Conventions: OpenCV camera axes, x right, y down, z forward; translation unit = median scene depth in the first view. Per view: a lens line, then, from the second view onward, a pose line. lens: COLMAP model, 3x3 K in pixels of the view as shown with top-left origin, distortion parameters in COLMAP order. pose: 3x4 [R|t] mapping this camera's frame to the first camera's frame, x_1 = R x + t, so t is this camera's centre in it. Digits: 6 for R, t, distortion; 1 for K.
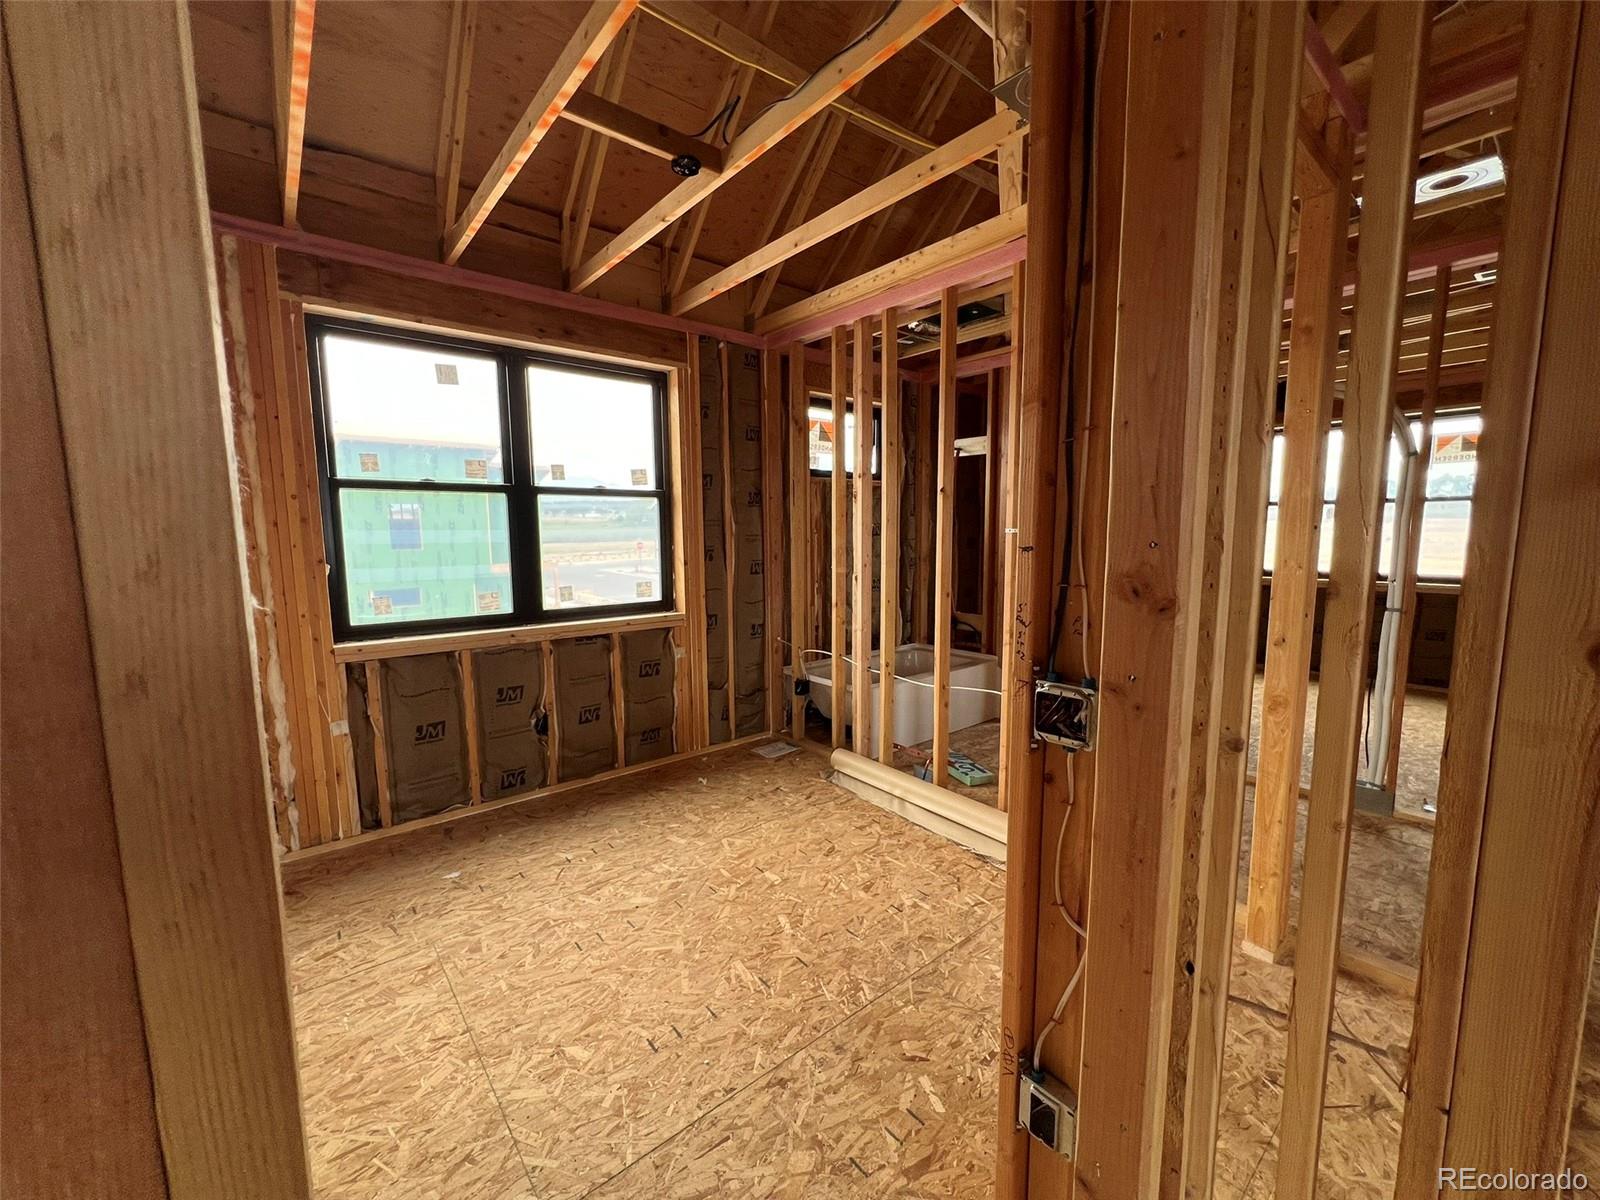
lens RADIAL K [[643.6, 0, 802.3], [0, 643.6, 603.7], [0, 0, 1]] dist [-0.000430, 0.000684]
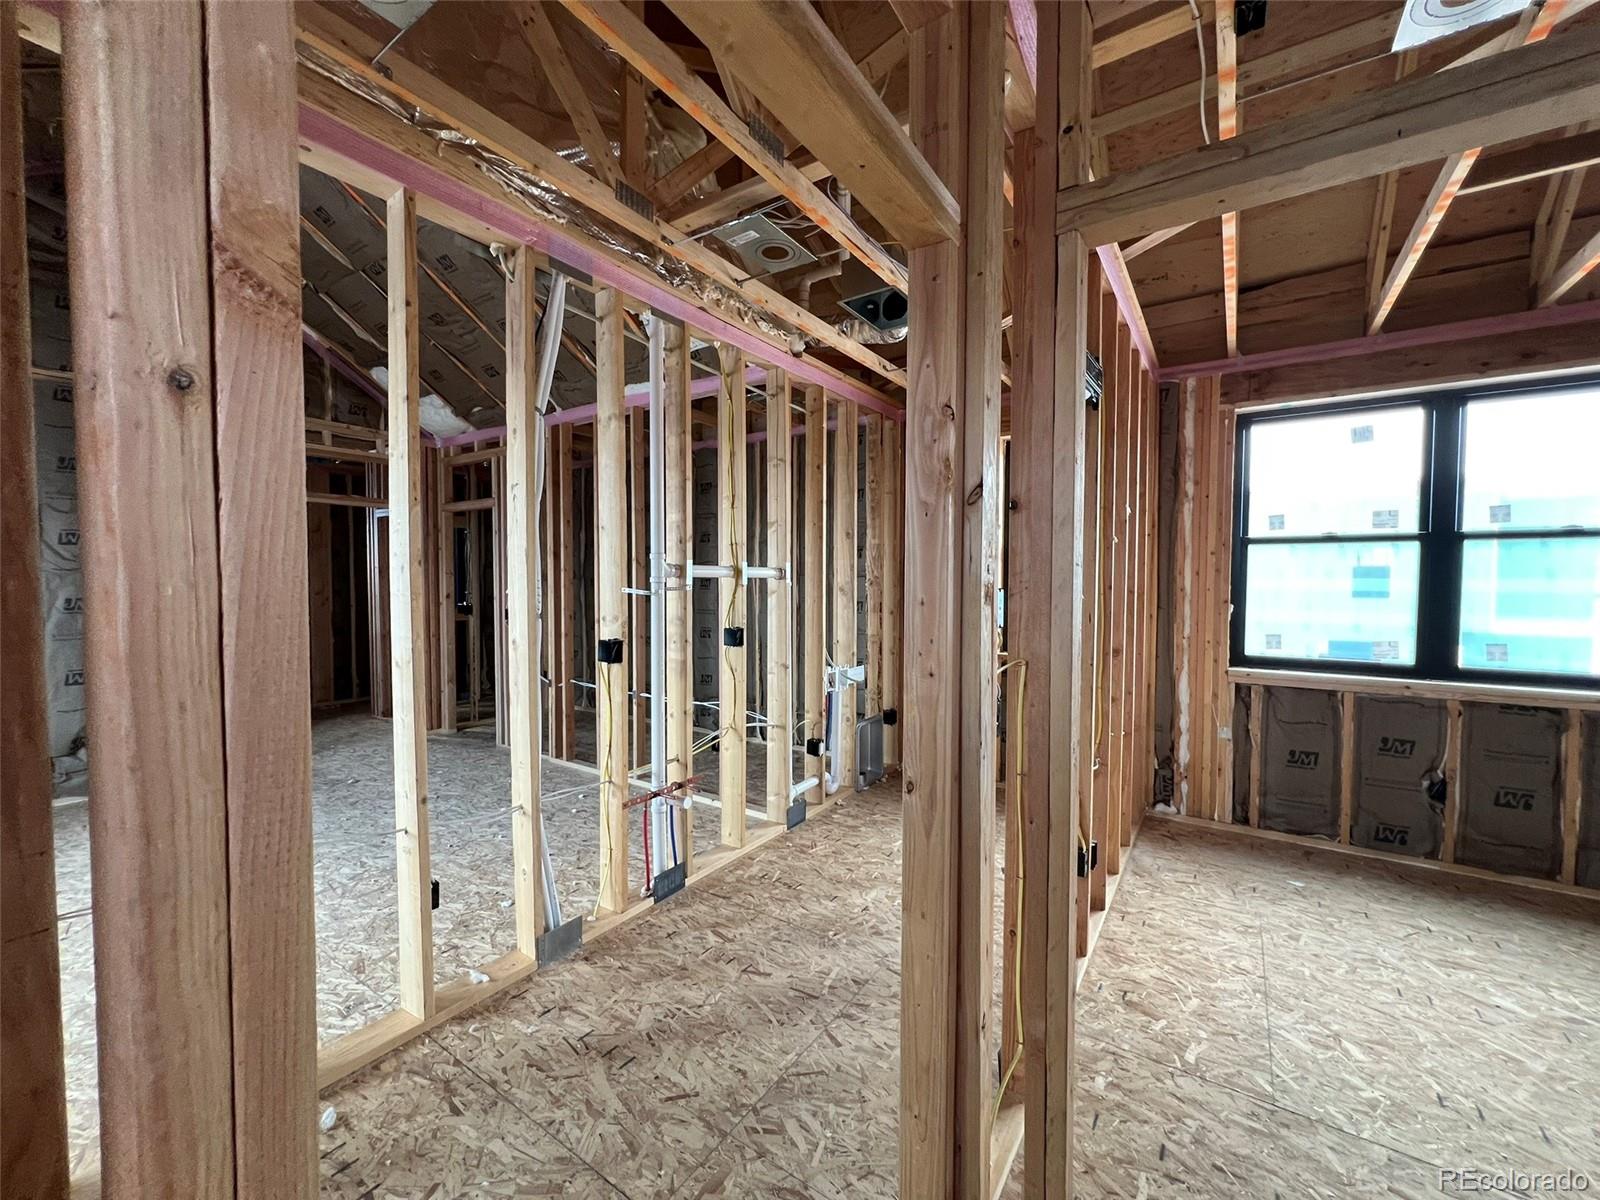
lens RADIAL K [[643.6, 0, 802.3], [0, 643.6, 603.7], [0, 0, 1]] dist [-0.000430, 0.000684]
pose [[0.282641, 0.045358, -0.958153, 0.236463], [-0.113798, 0.993413, 0.013458, 0.016977], [0.952452, 0.105232, 0.285941, -0.173126]]
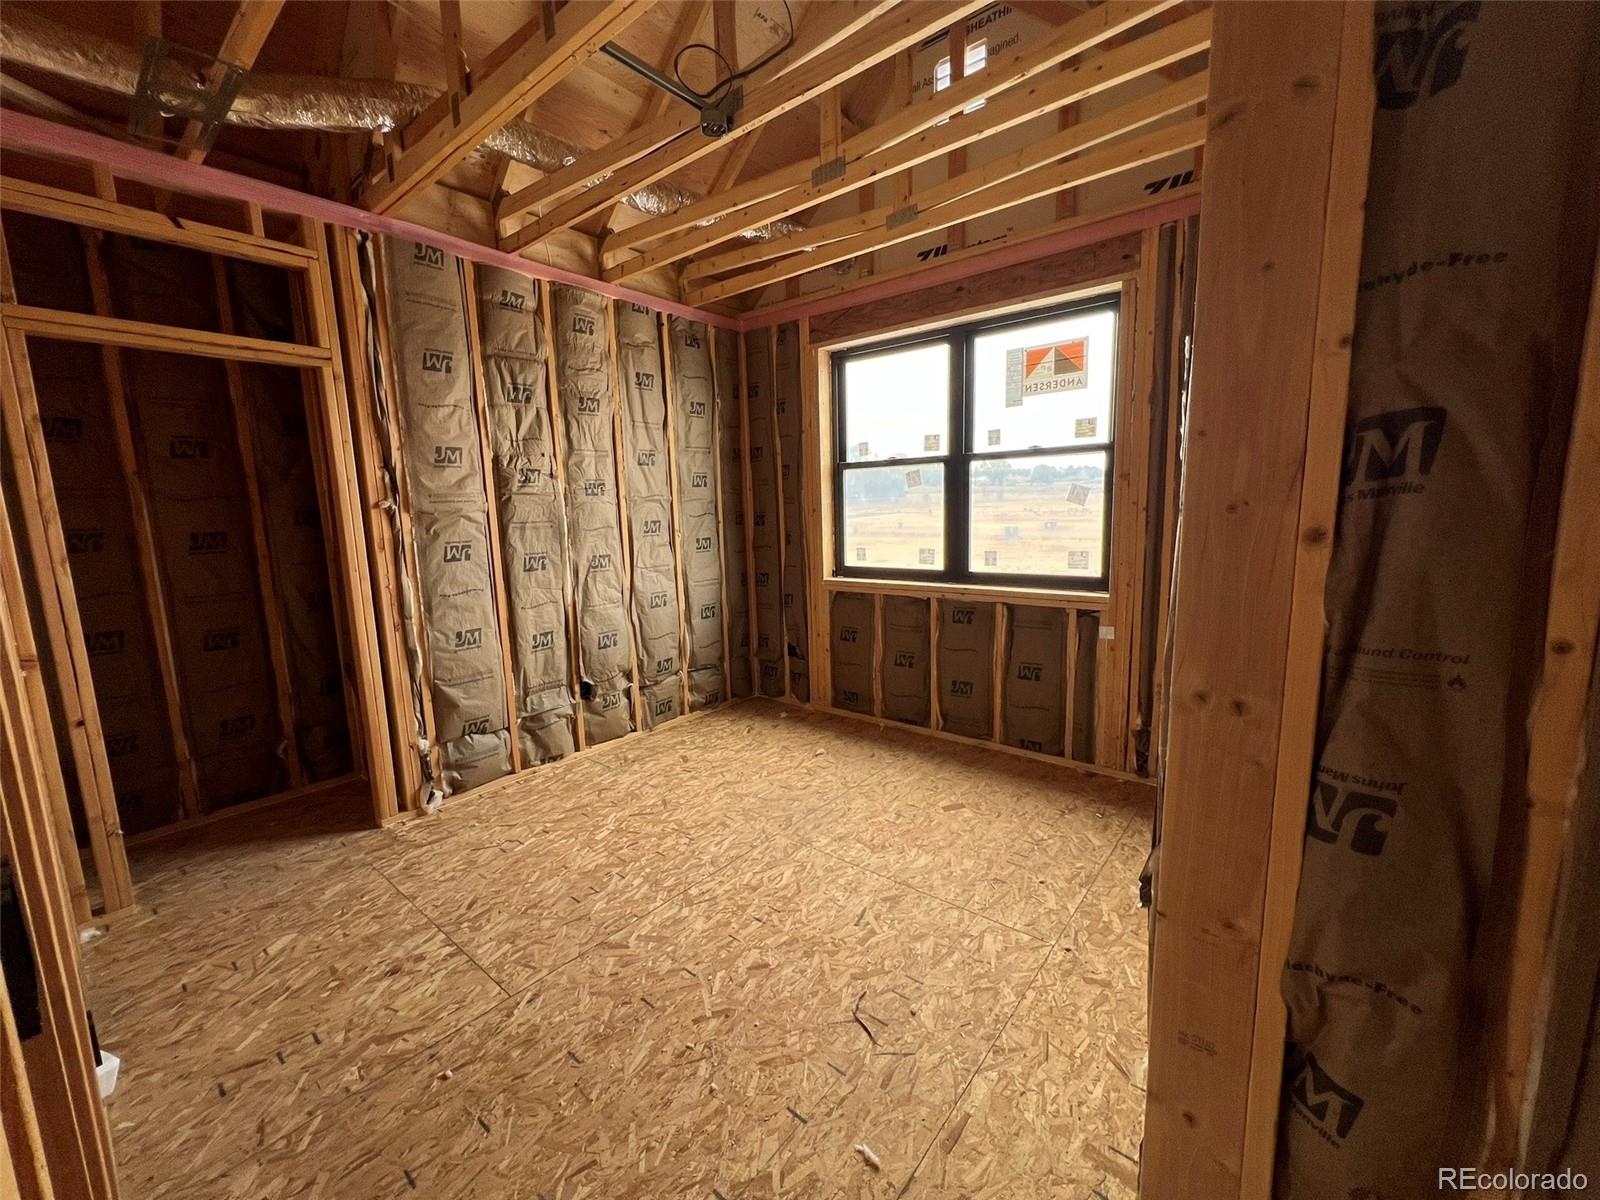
lens RADIAL K [[643.6, 0, 802.3], [0, 643.6, 603.7], [0, 0, 1]] dist [-0.000430, 0.000684]
pose [[0.192970, 0.150119, -0.969653, 0.687886], [-0.080579, 0.987314, 0.136818, -0.070360], [0.977890, 0.051732, 0.202618, 0.605373]]
